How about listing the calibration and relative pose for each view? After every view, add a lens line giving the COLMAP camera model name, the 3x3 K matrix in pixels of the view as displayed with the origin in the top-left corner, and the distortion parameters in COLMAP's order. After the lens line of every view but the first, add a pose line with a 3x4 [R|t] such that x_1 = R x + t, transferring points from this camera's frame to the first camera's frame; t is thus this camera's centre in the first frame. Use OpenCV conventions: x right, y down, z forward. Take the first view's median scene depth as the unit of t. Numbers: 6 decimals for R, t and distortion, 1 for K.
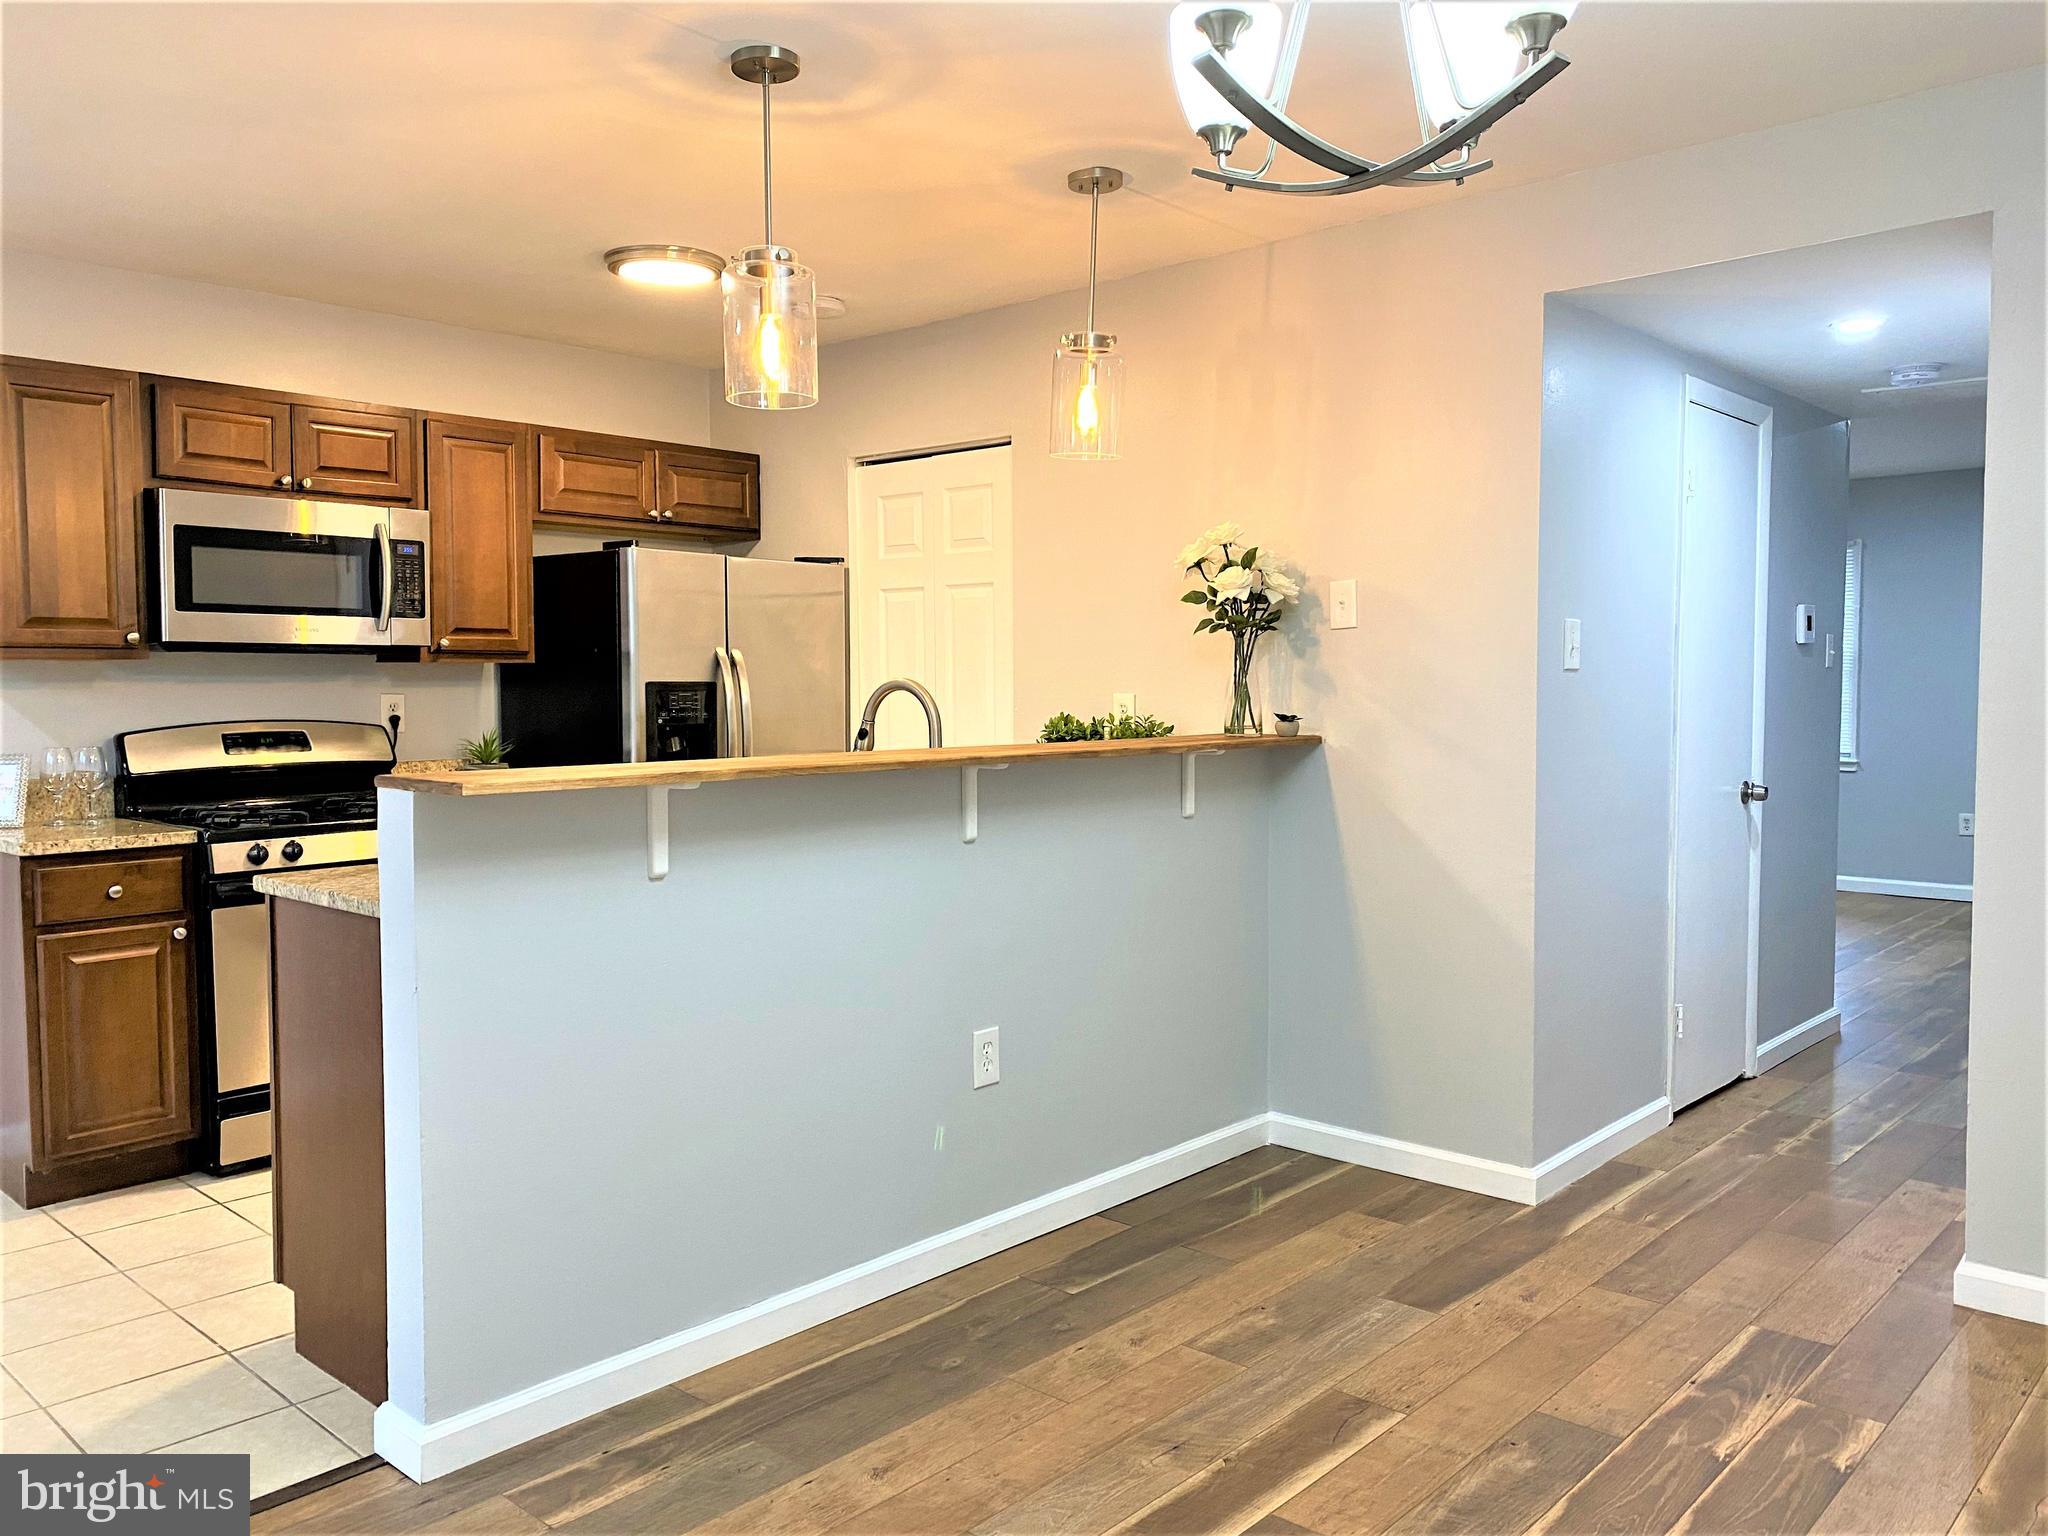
lens RADIAL K [[1570.0, 0, 1013.6], [0, 1570.0, 757.9], [0, 0, 1]] dist [0.032304, -0.025554]
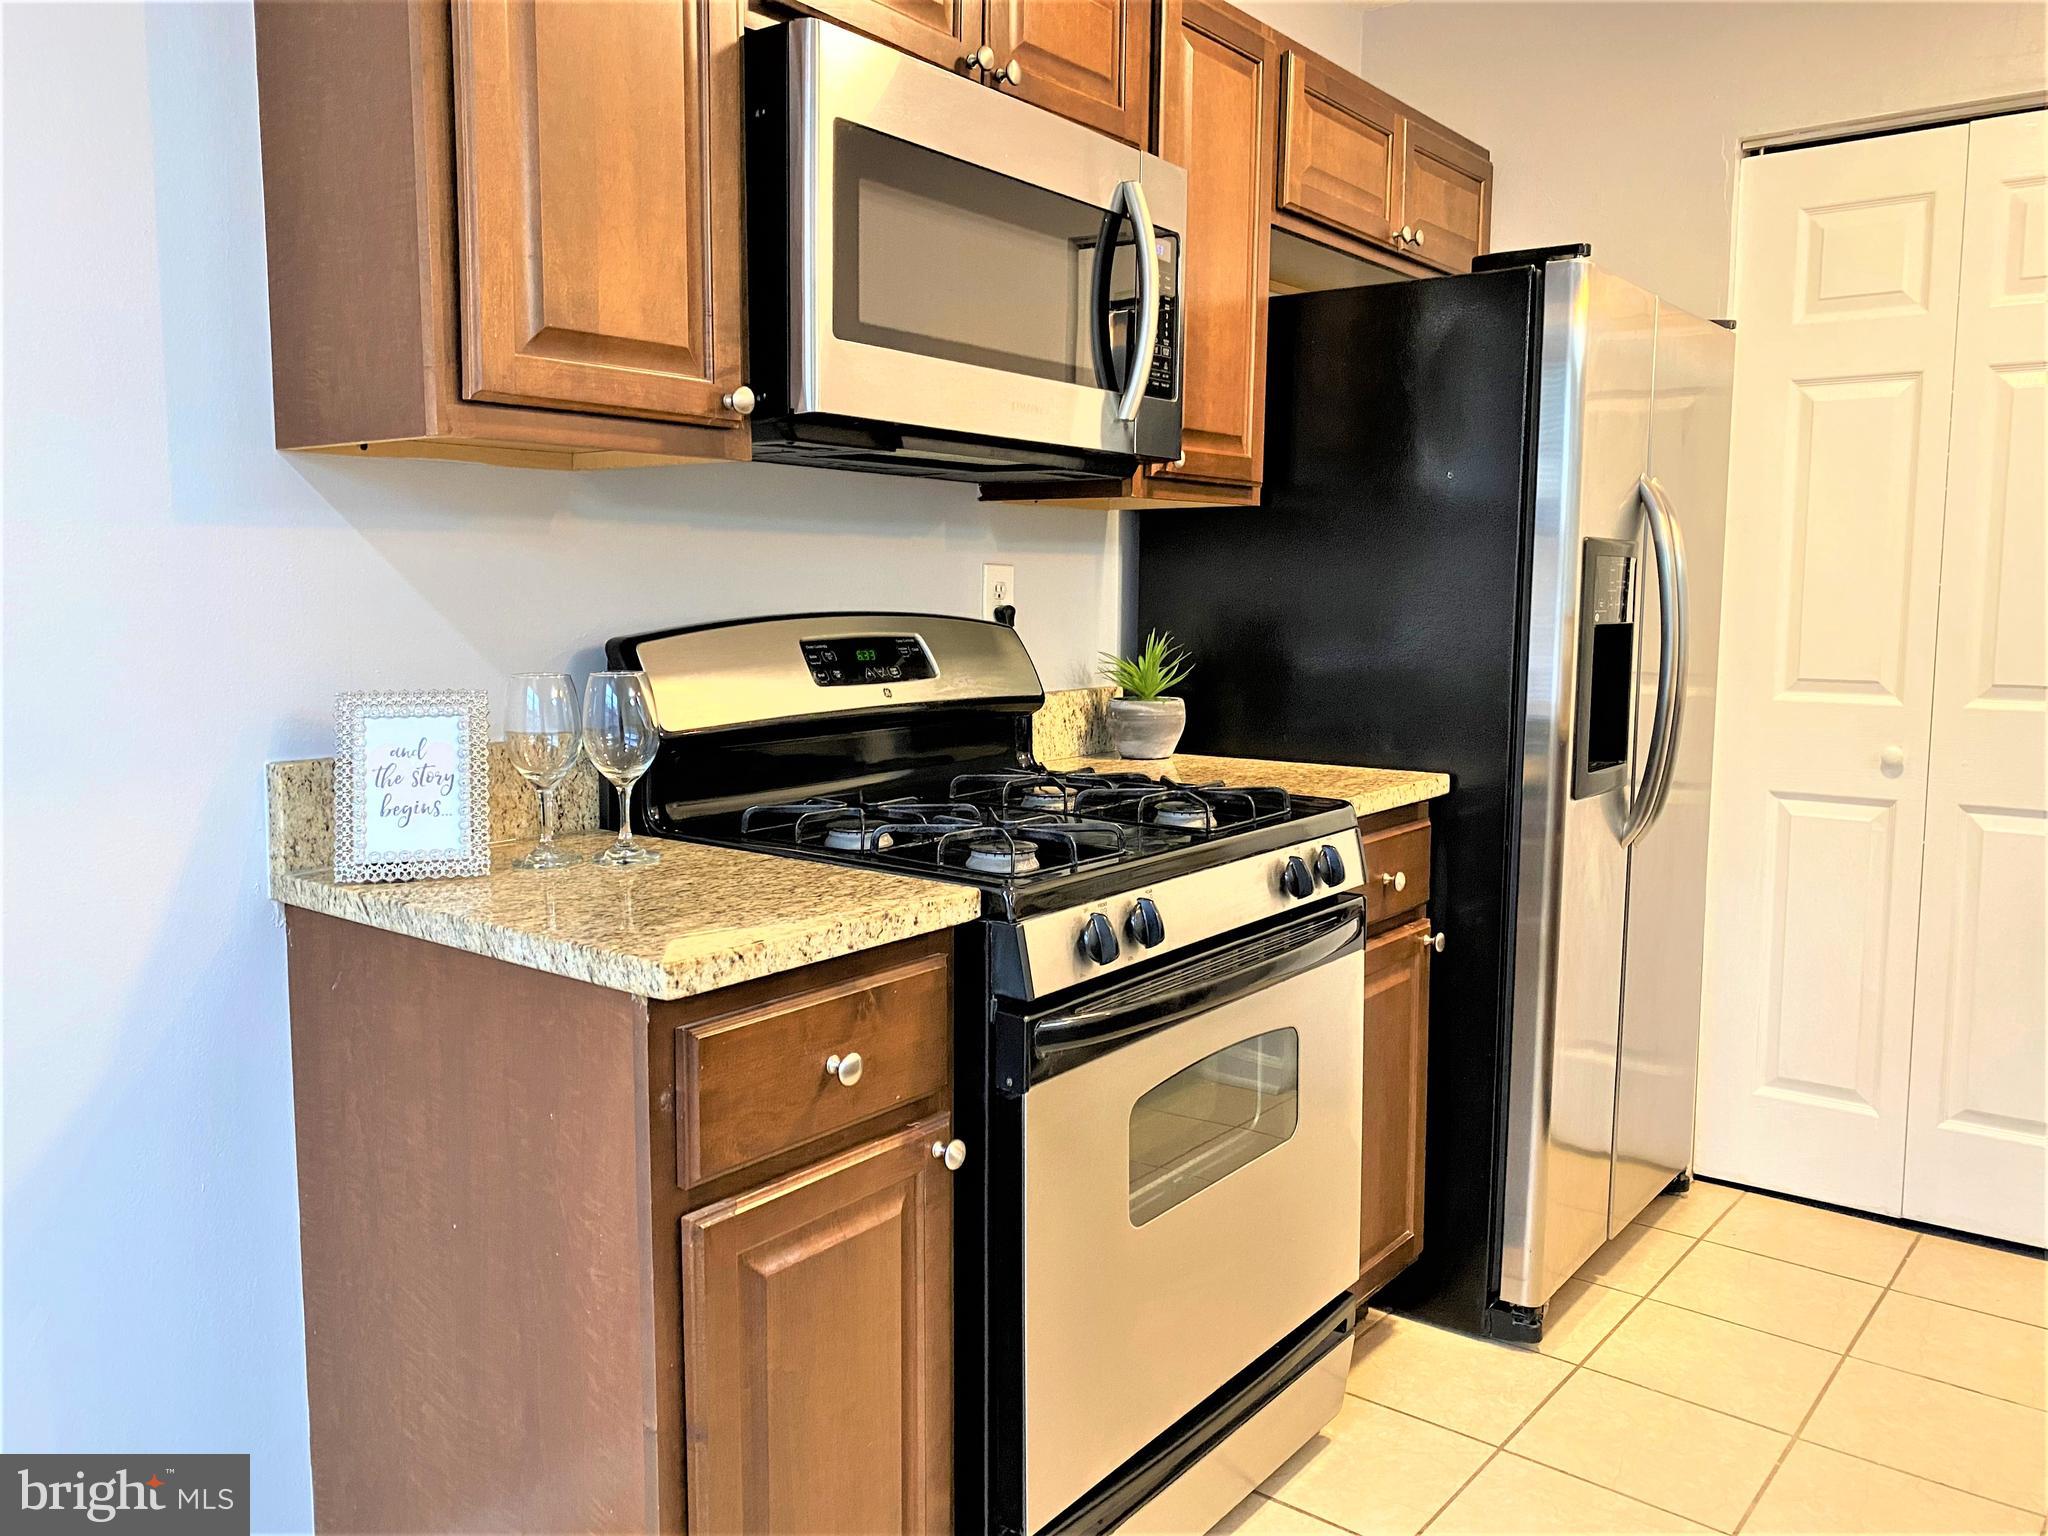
lens RADIAL K [[1570.0, 0, 1015.8], [0, 1570.0, 718.3], [0, 0, 1]] dist [0.032304, -0.025554]
pose [[0.996954, -0.004604, 0.077858, -0.521046], [0.002223, 0.999528, 0.030645, -0.007208], [-0.077962, -0.030379, 0.996493, 0.596029]]
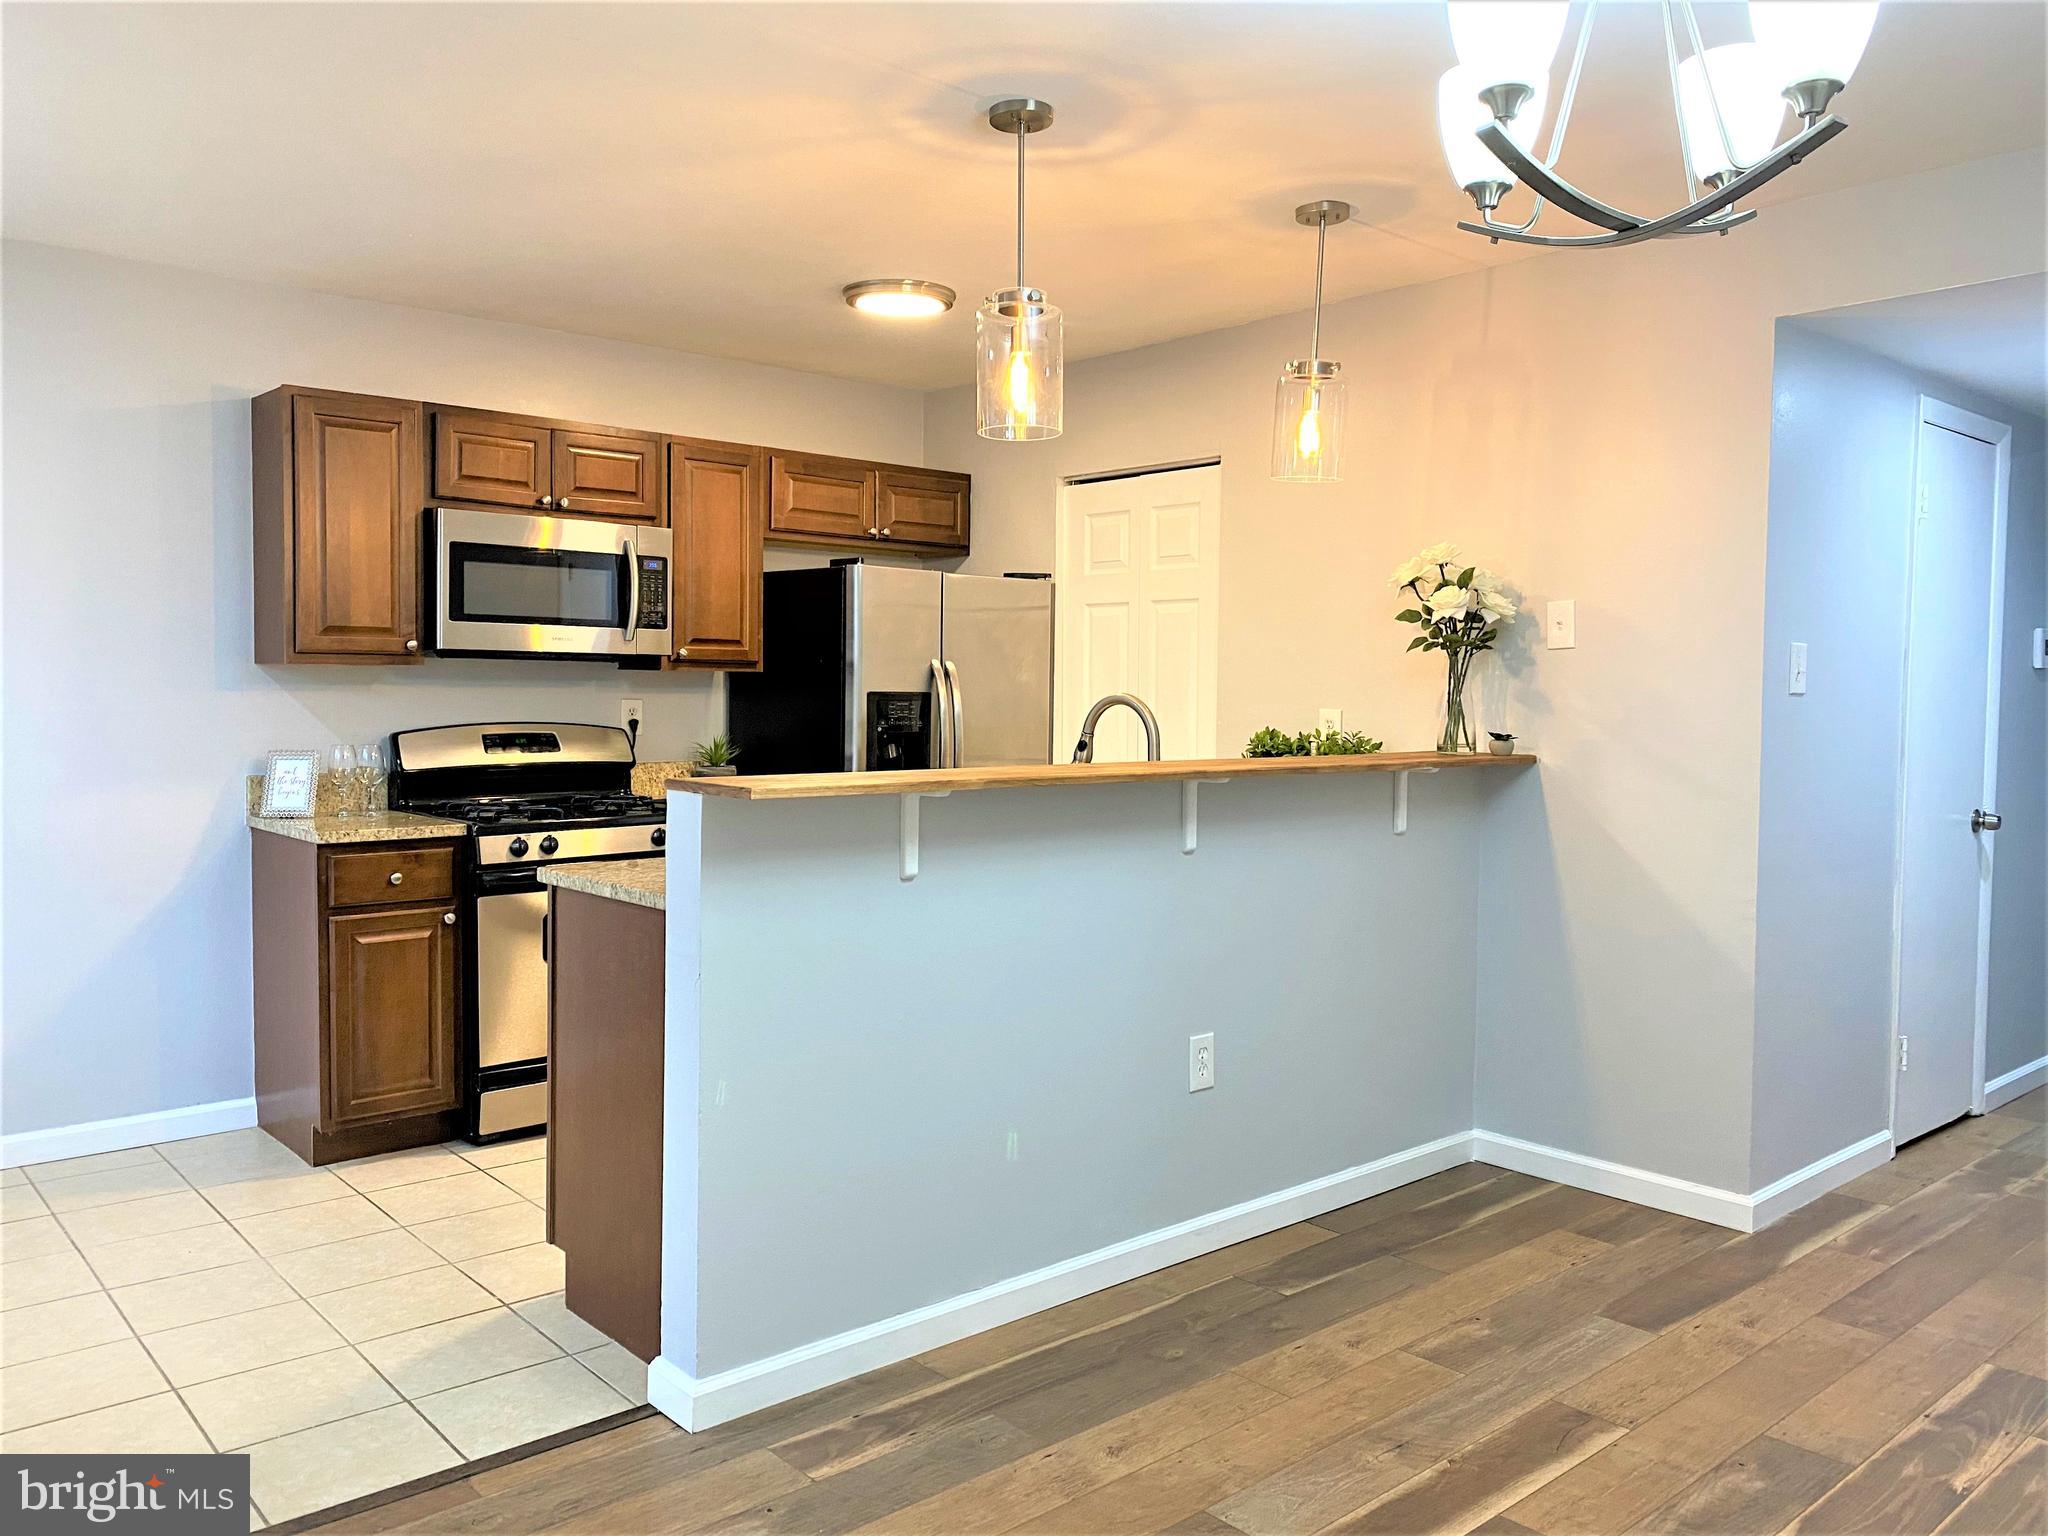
lens RADIAL K [[1570.0, 0, 1018.9], [0, 1570.0, 747.4], [0, 0, 1]] dist [0.032304, -0.025554]
pose [[0.994725, 0.017840, -0.101015, -0.030862], [-0.018995, 0.999765, -0.010486, -0.002339], [0.100804, 0.012350, 0.994830, -0.036164]]
